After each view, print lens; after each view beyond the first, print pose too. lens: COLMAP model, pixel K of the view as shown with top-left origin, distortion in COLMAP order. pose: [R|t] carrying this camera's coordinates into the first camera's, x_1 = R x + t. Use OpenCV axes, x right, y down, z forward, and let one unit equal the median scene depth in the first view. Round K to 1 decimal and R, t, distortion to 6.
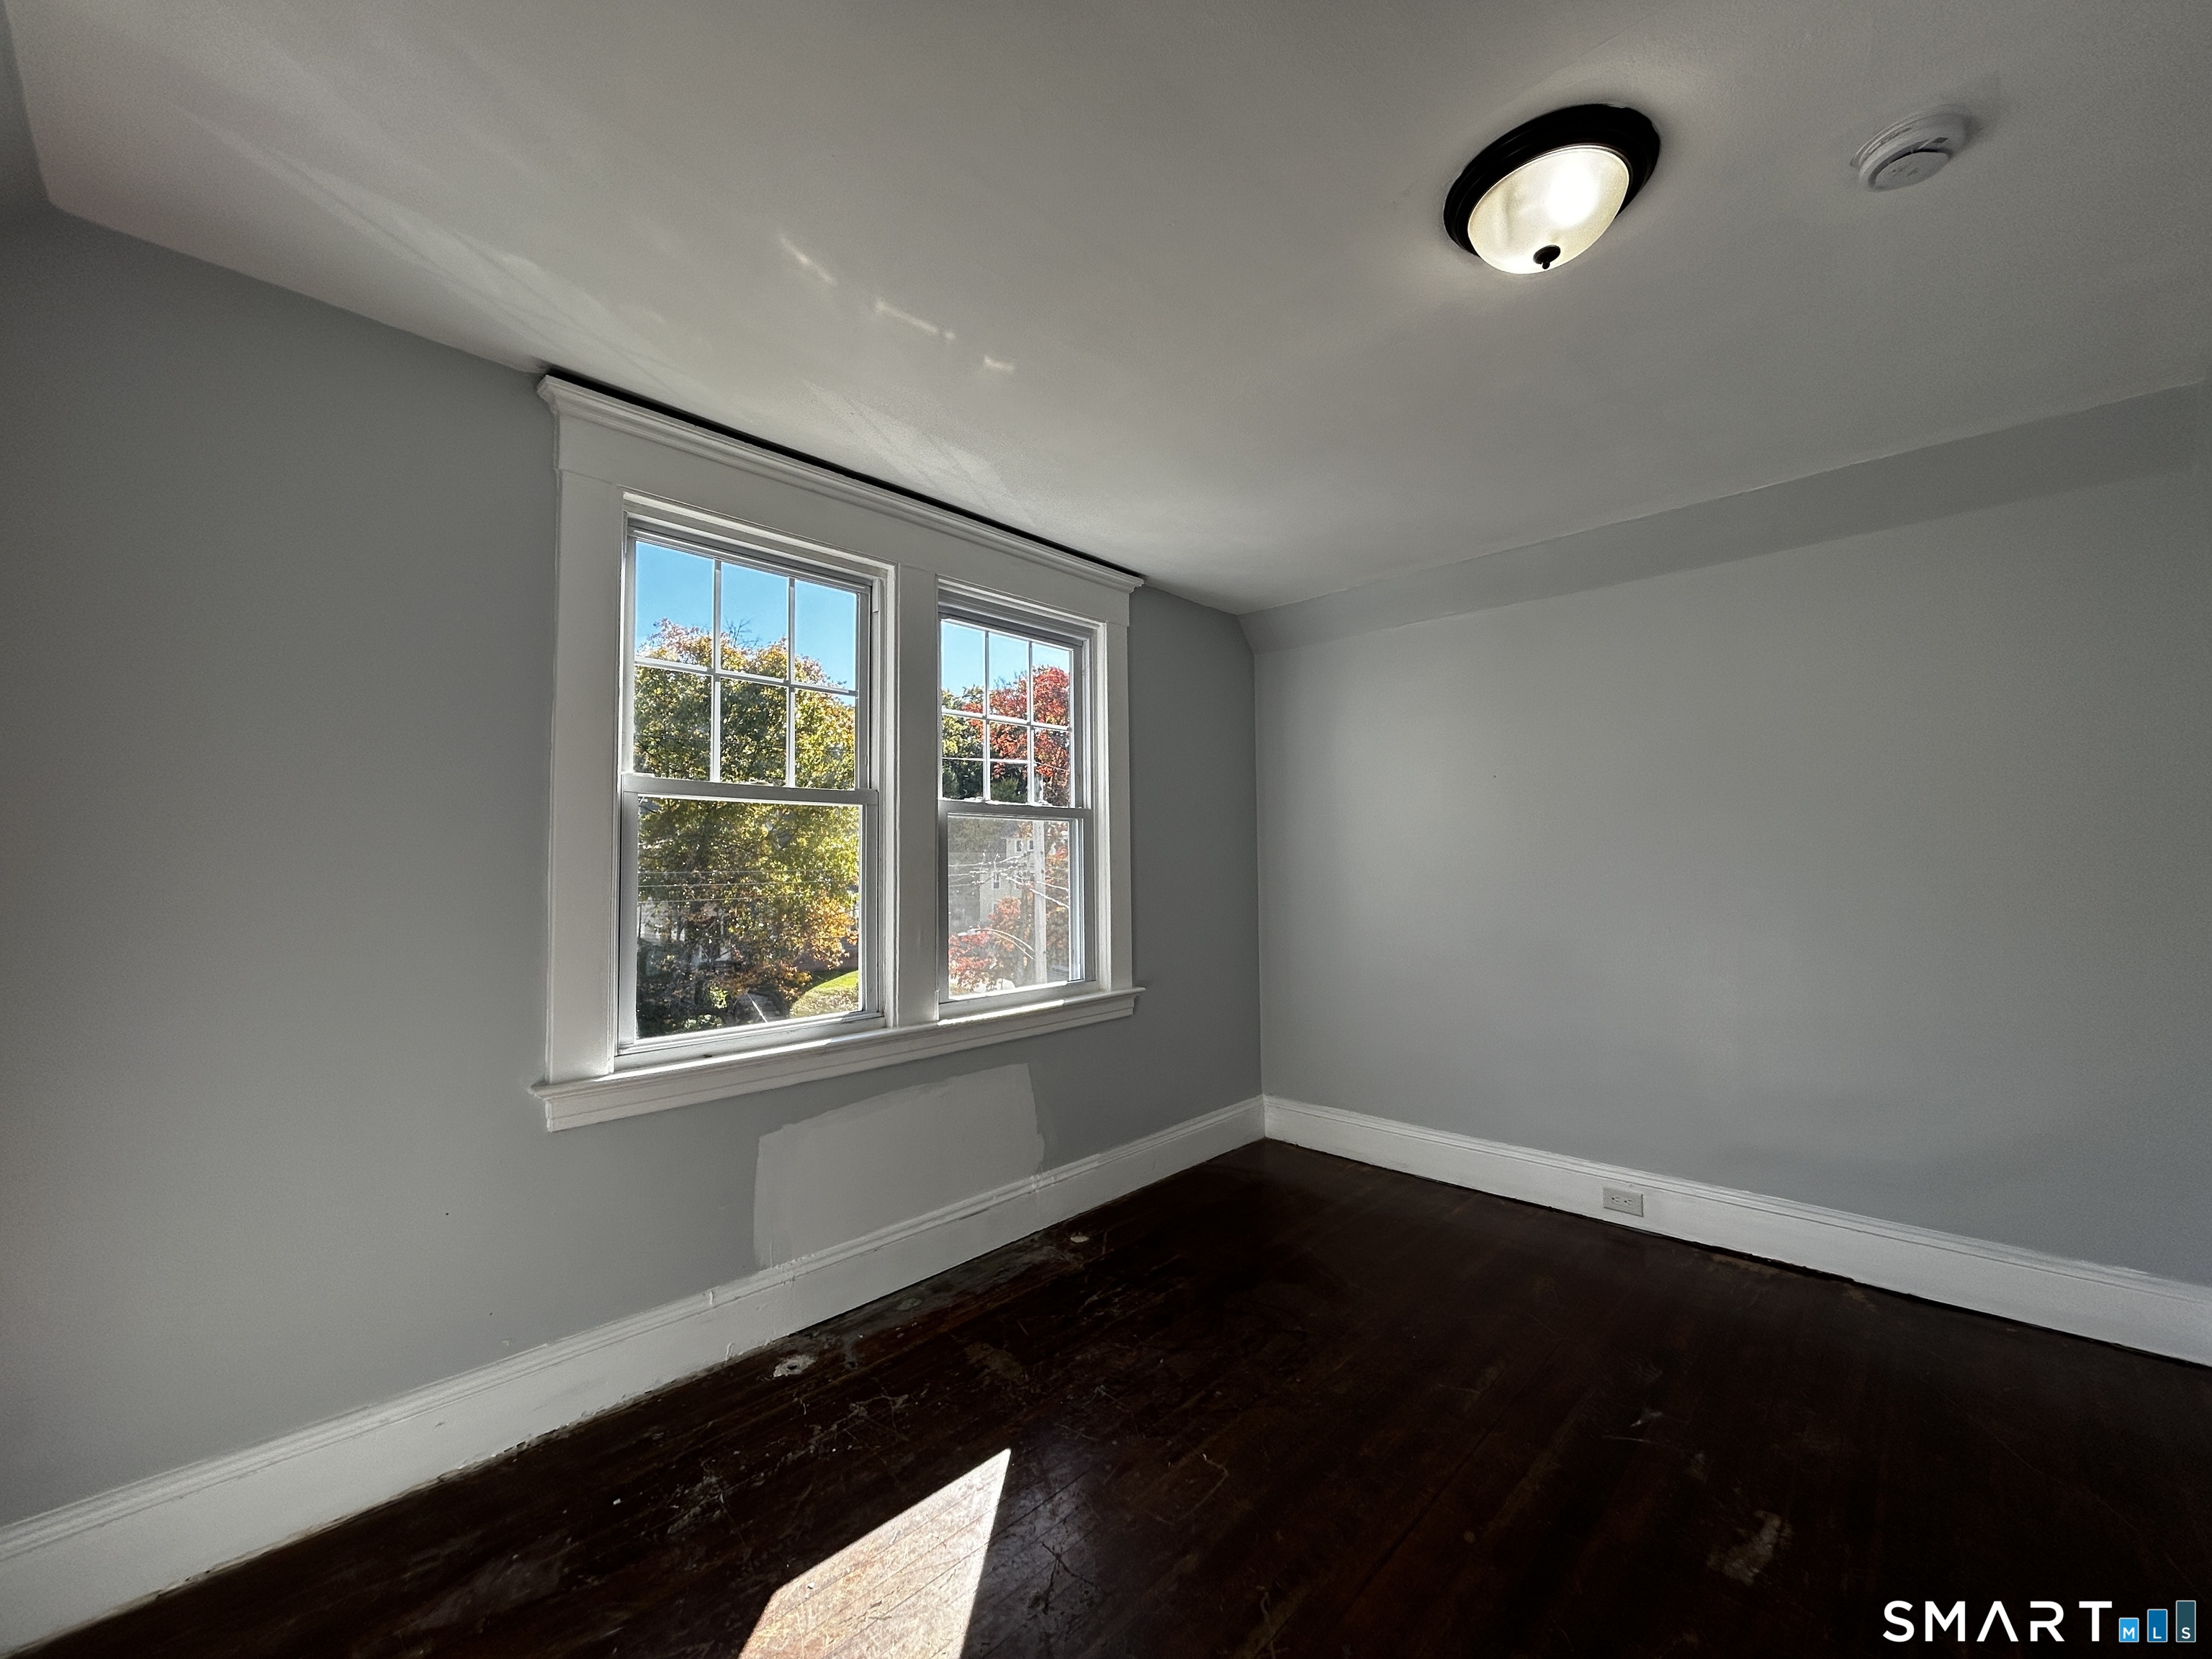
lens RADIAL K [[889.0, 0, 1105.3], [0, 889.0, 828.0], [0, 0, 1]] dist [-0.002483, 0.000597]
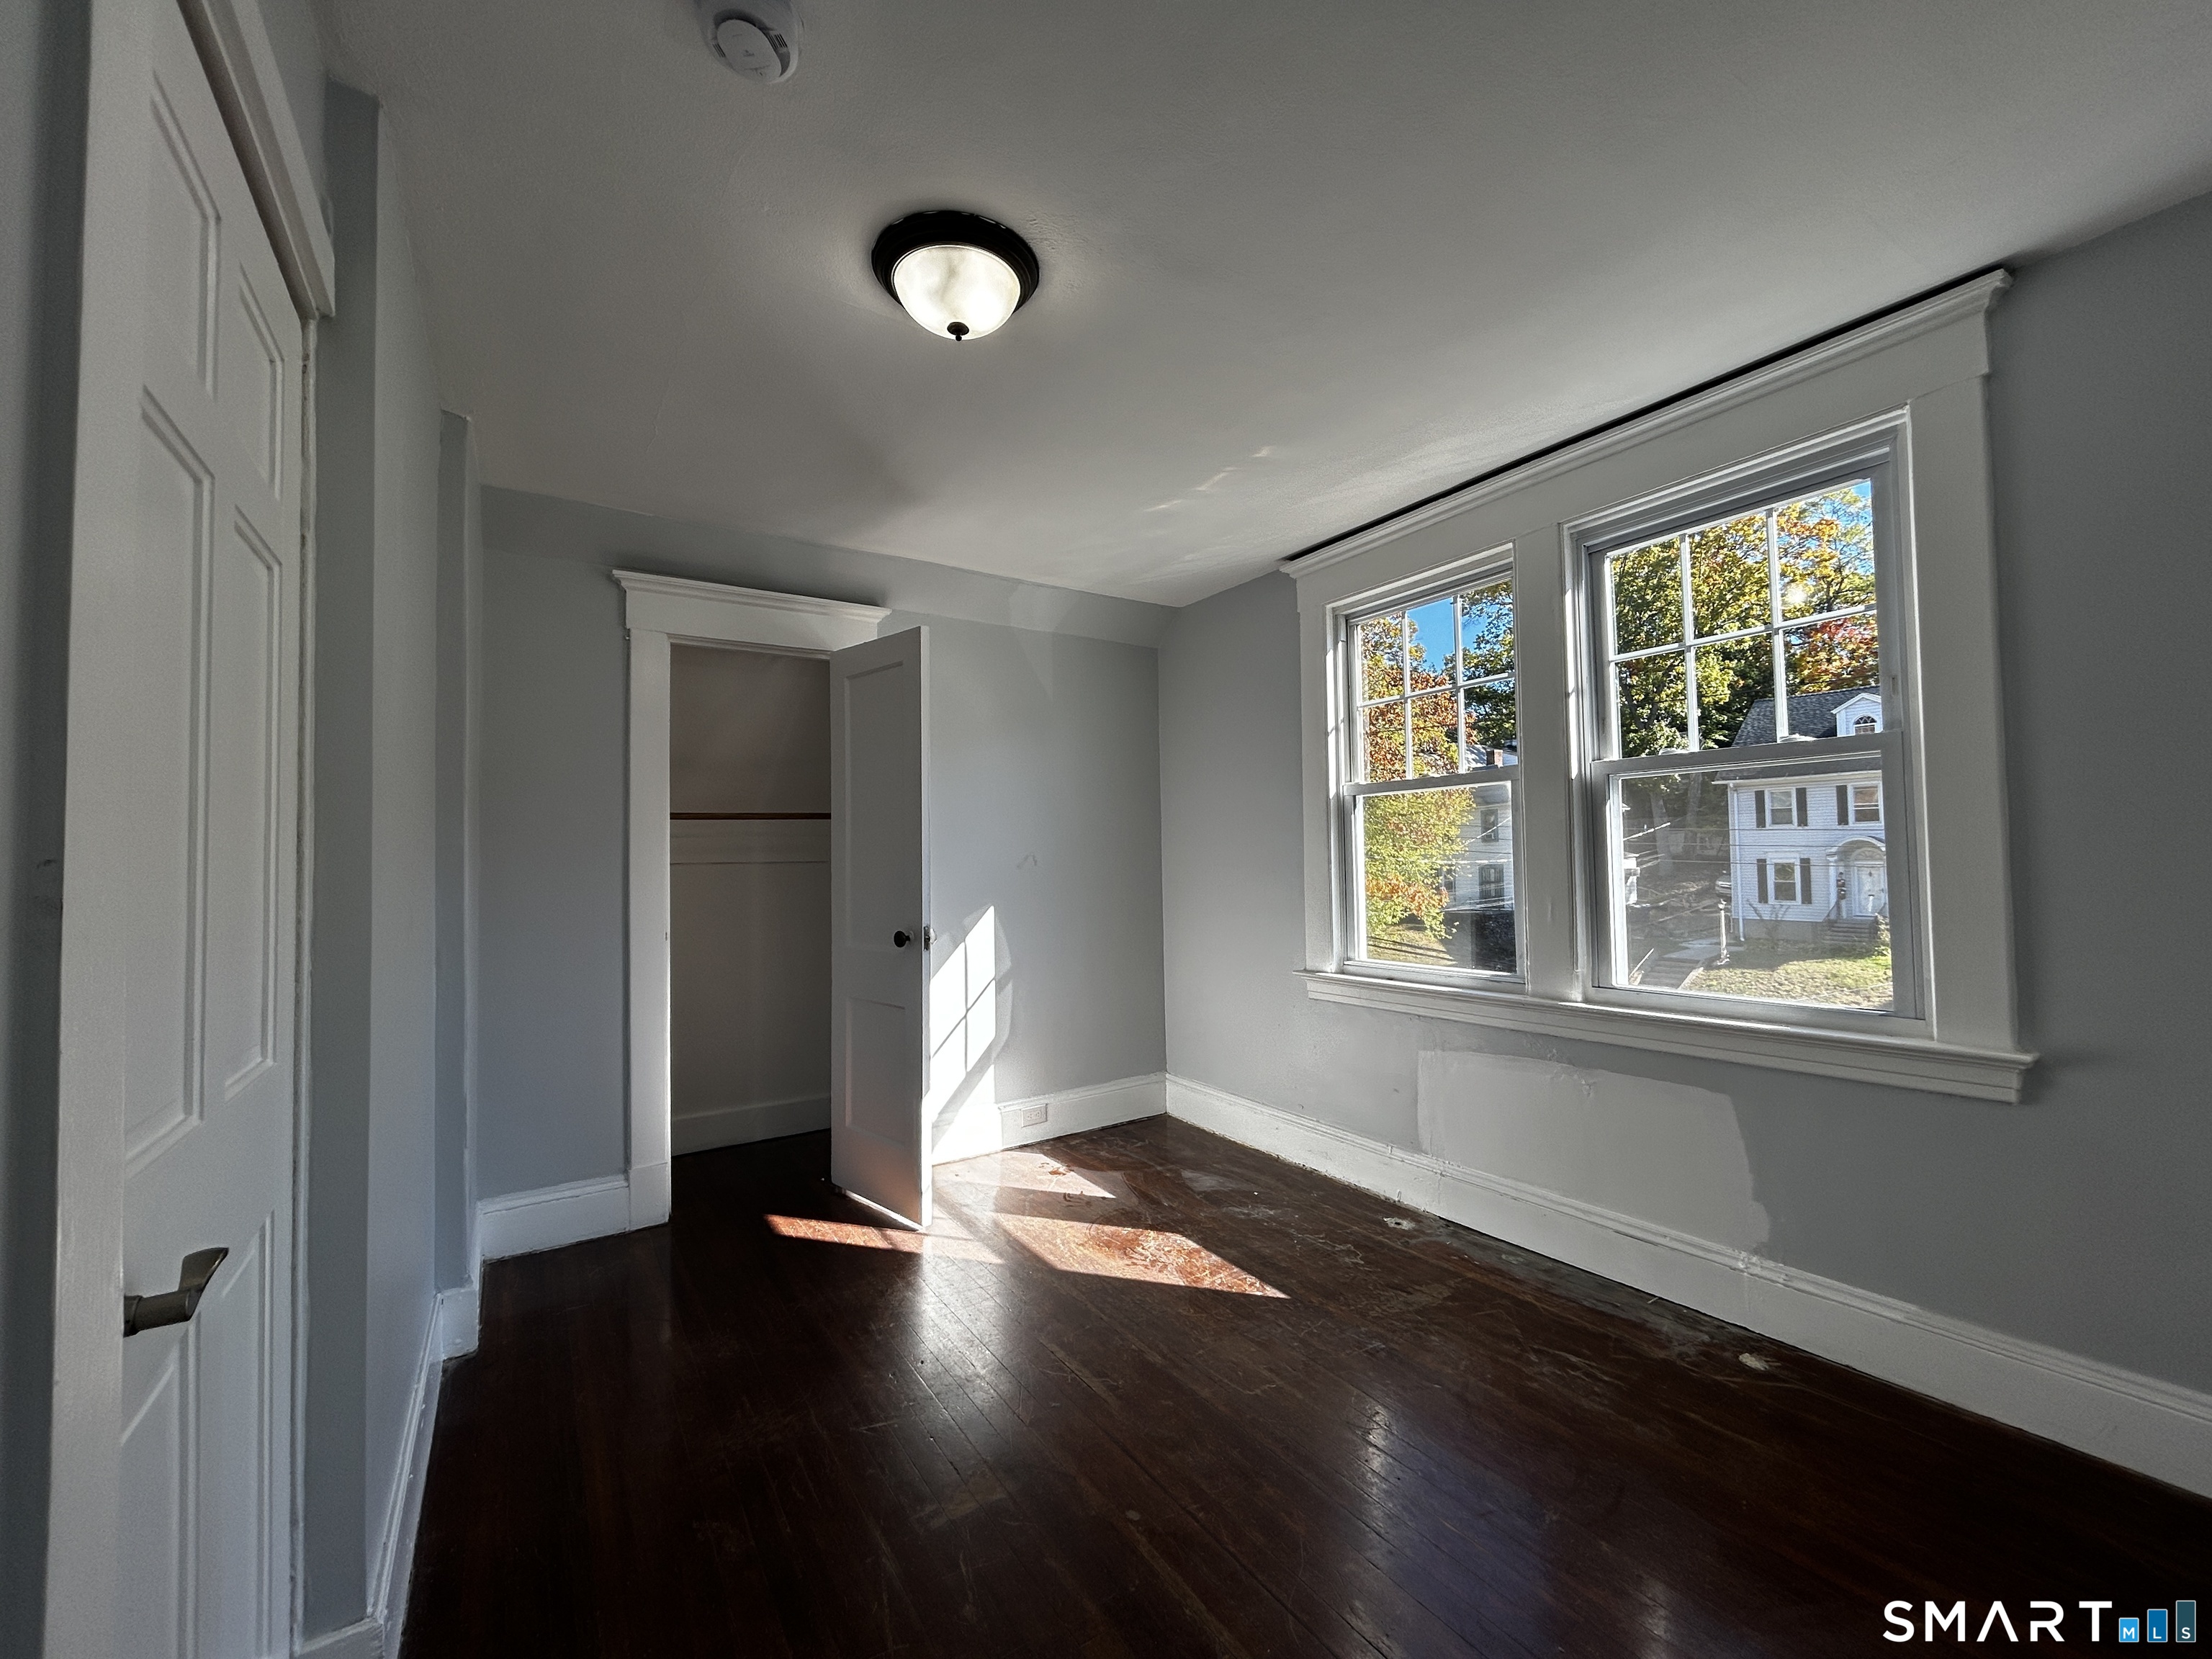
lens RADIAL K [[889.0, 0, 1105.3], [0, 889.0, 828.0], [0, 0, 1]] dist [-0.002483, 0.000597]
pose [[-0.231441, -0.018258, -0.972678, 0.932381], [0.071461, 0.996804, -0.035715, 0.035962], [0.970221, -0.077774, -0.229397, 0.832599]]
